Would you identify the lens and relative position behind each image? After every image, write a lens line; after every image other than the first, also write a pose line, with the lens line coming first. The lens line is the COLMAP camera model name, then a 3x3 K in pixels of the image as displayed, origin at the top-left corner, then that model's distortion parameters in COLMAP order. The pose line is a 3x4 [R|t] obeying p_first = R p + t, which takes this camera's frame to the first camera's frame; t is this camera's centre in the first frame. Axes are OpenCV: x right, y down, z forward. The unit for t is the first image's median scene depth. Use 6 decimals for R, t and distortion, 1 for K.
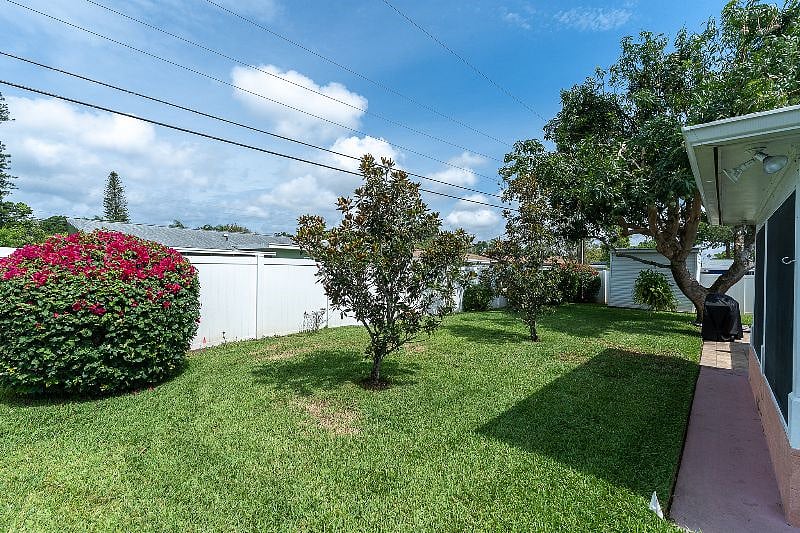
lens RADIAL K [[354.7, 0, 401.1], [0, 354.7, 266.0], [0, 0, 1]] dist [-0.003366, -0.000114]
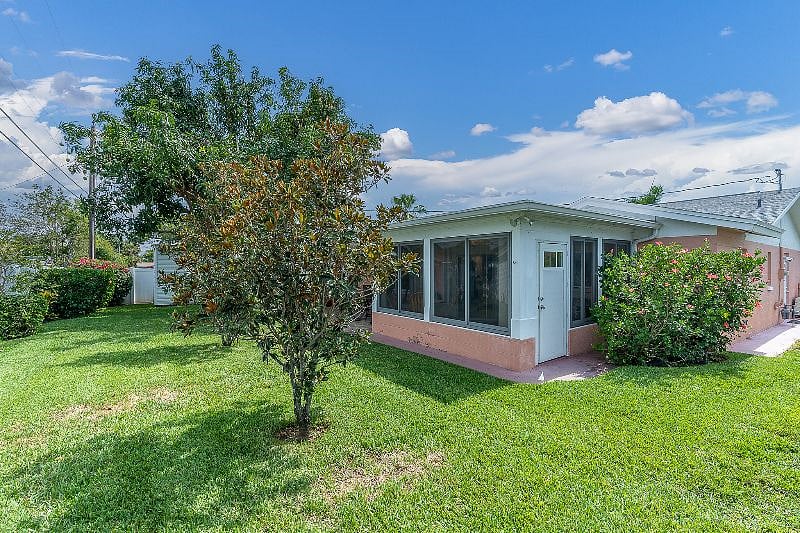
lens RADIAL K [[354.7, 0, 401.4], [0, 354.7, 267.3], [0, 0, 1]] dist [-0.003366, -0.000114]
pose [[0.220528, -0.015649, 0.975255, -0.272037], [0.001160, 0.999875, 0.015782, -0.005466], [-0.975380, -0.002349, 0.220519, 0.237854]]
